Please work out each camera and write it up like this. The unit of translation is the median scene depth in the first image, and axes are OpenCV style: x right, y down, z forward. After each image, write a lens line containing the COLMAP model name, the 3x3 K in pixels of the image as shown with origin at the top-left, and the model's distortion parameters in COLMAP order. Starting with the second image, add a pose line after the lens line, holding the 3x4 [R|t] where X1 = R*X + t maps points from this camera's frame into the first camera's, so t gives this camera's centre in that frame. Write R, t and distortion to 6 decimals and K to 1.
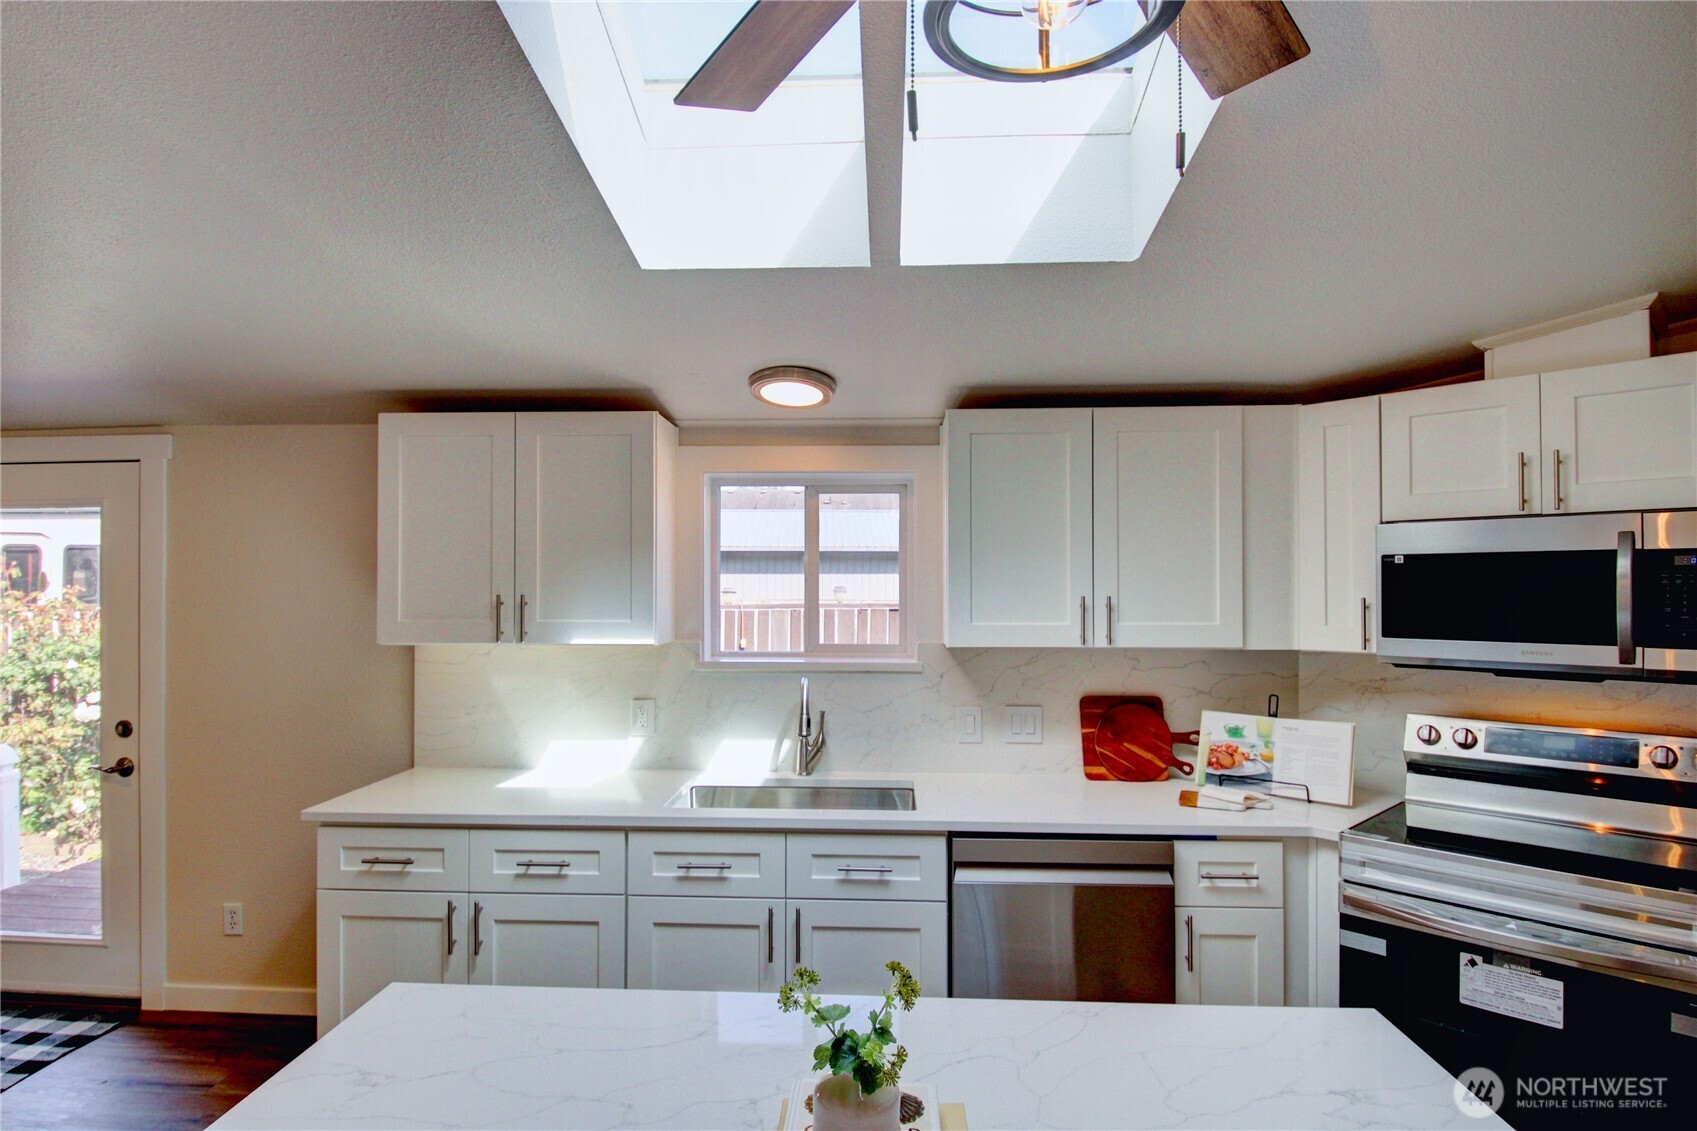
lens RADIAL K [[888.0, 0, 838.2], [0, 888.0, 577.3], [0, 0, 1]] dist [0.017692, -0.029709]
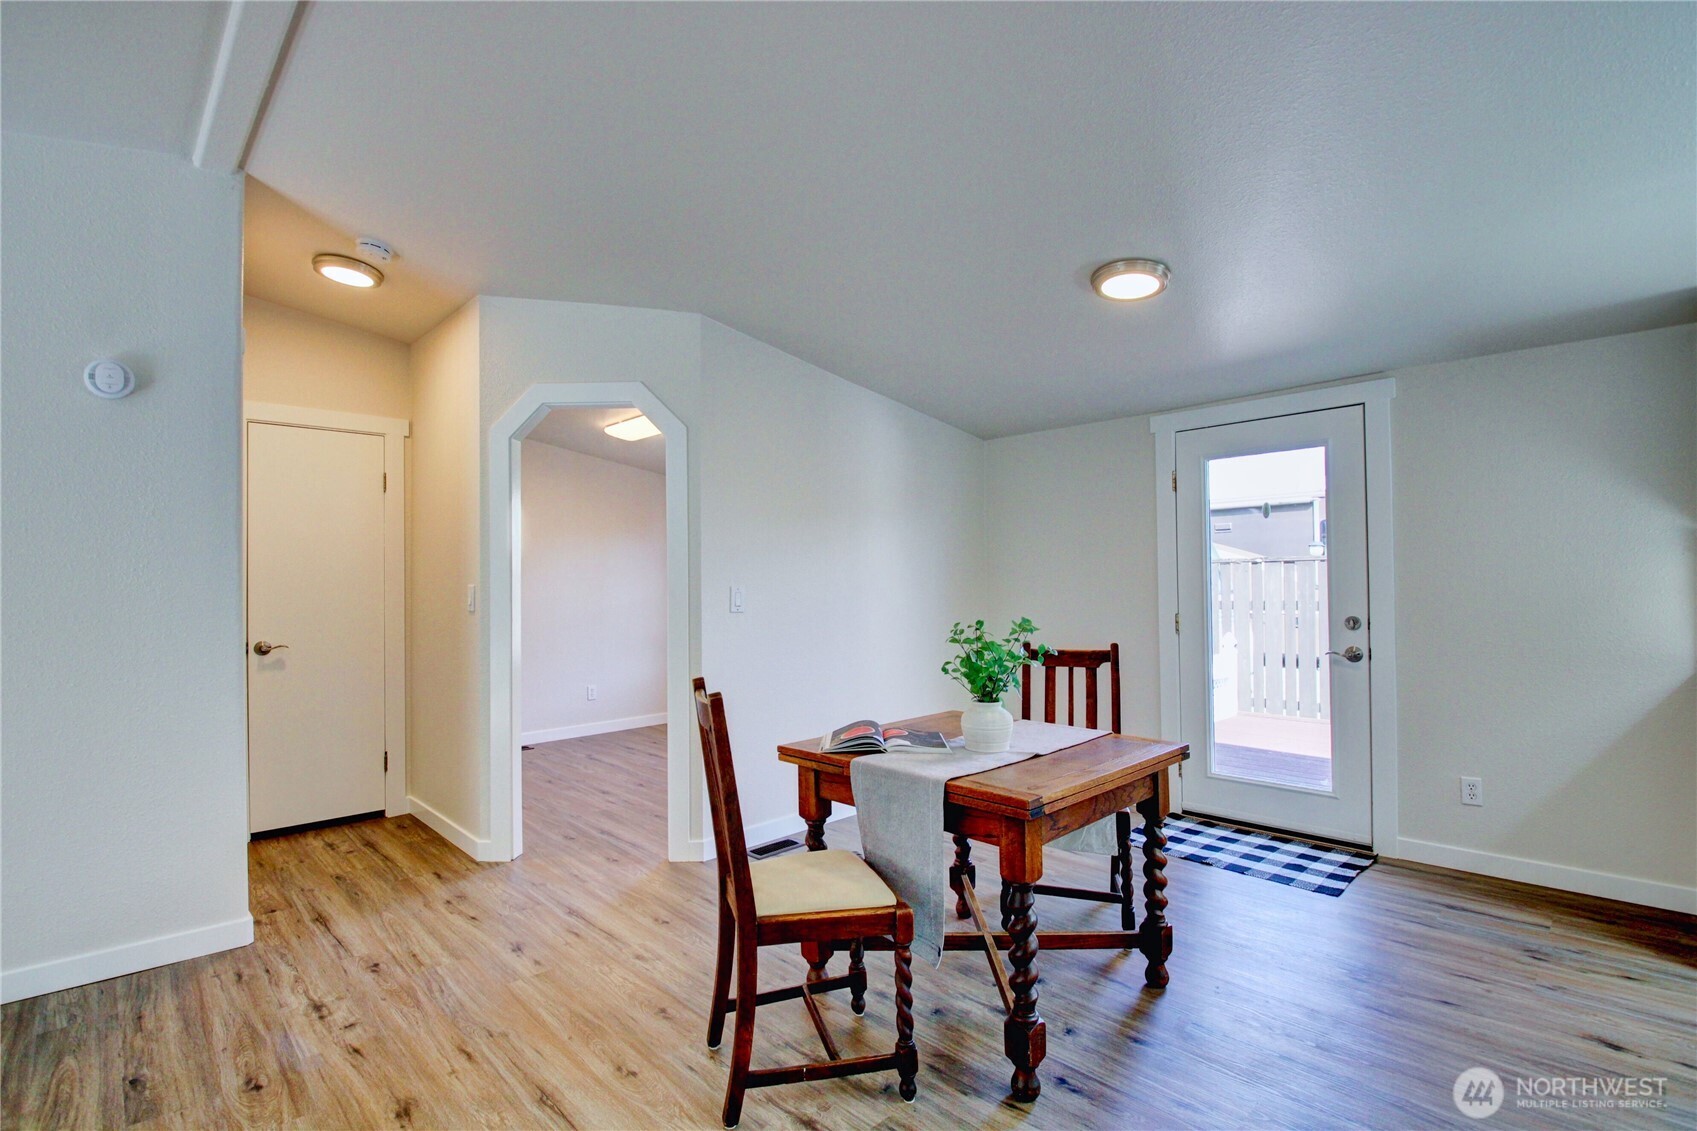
lens RADIAL K [[794.5, 0, 844.2], [0, 794.5, 574.4], [0, 0, 1]] dist [-0.006033, -0.009917]
pose [[0.723312, -0.015683, -0.690343, -0.643090], [0.020112, 0.999796, -0.001641, 0.104421], [0.690228, -0.012698, 0.723481, -0.330105]]
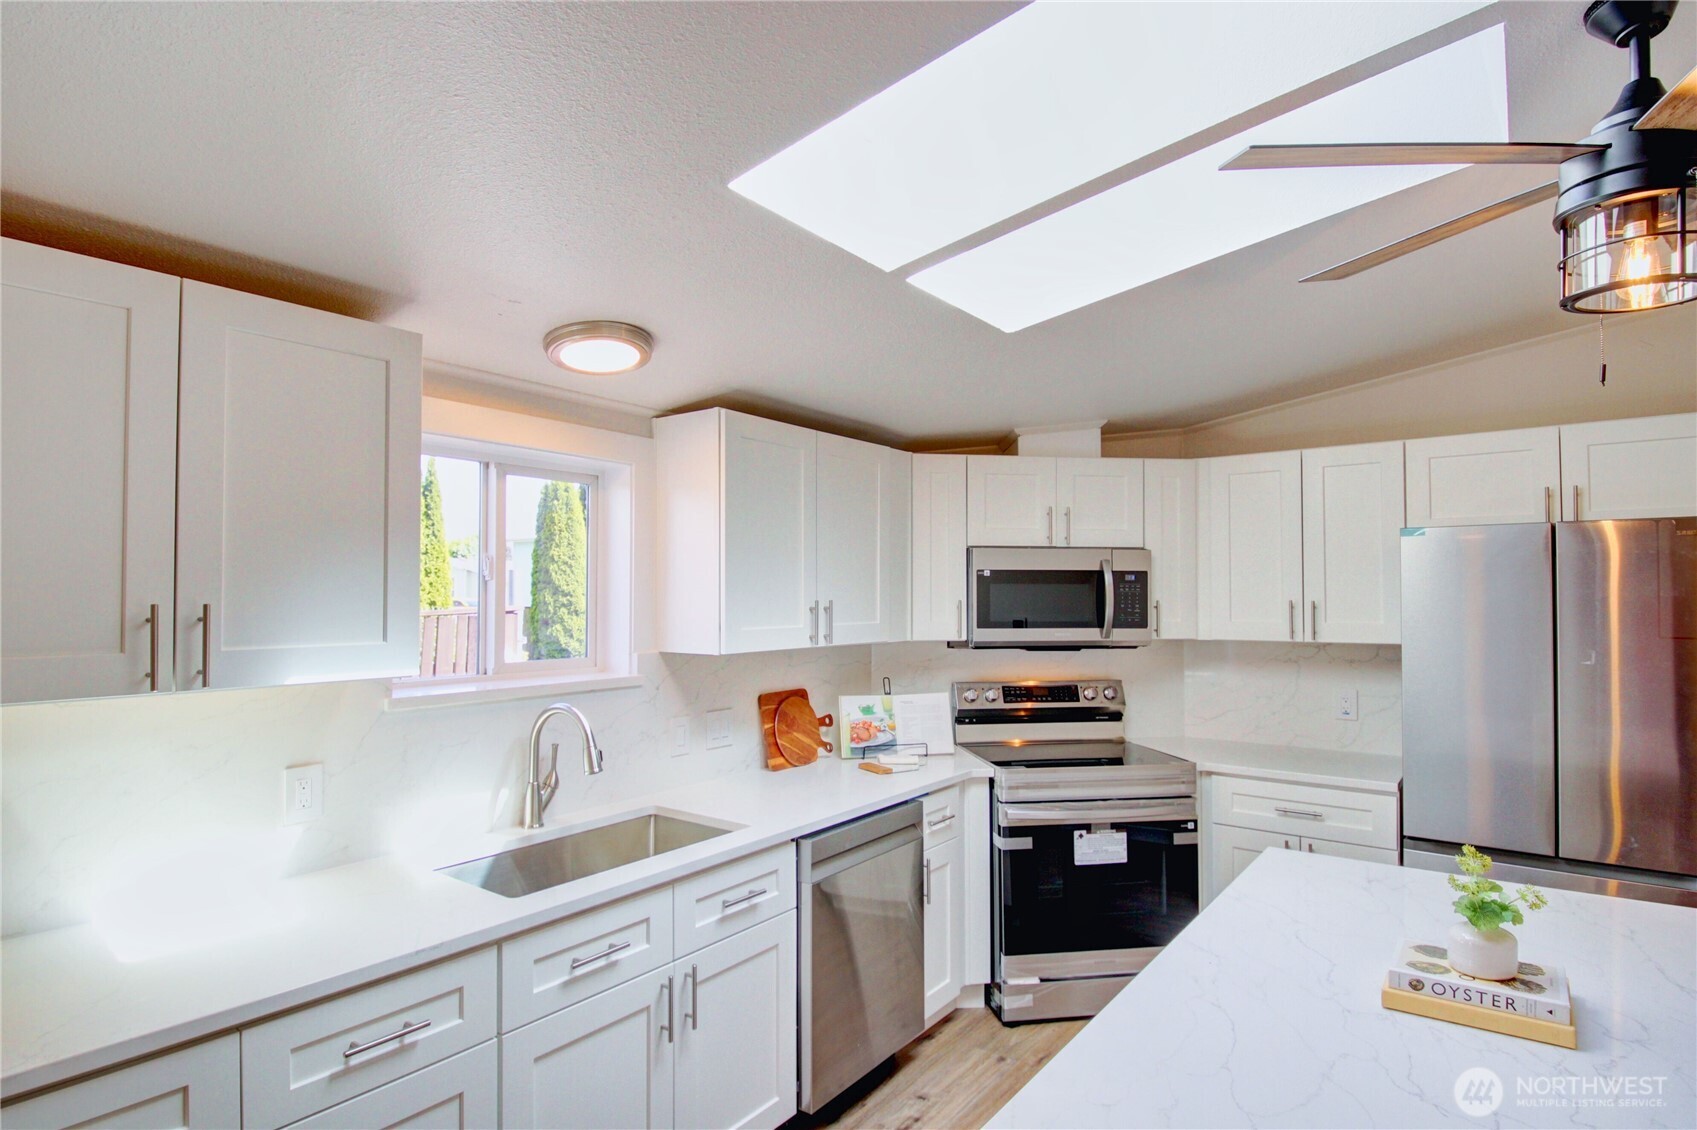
lens RADIAL K [[888.0, 0, 836.2], [0, 888.0, 570.6], [0, 0, 1]] dist [0.017692, -0.029709]
pose [[0.561132, 0.021632, 0.827443, -0.596706], [-0.009469, 0.999761, -0.019715, 0.005648], [-0.827672, 0.003228, 0.561203, 0.350772]]
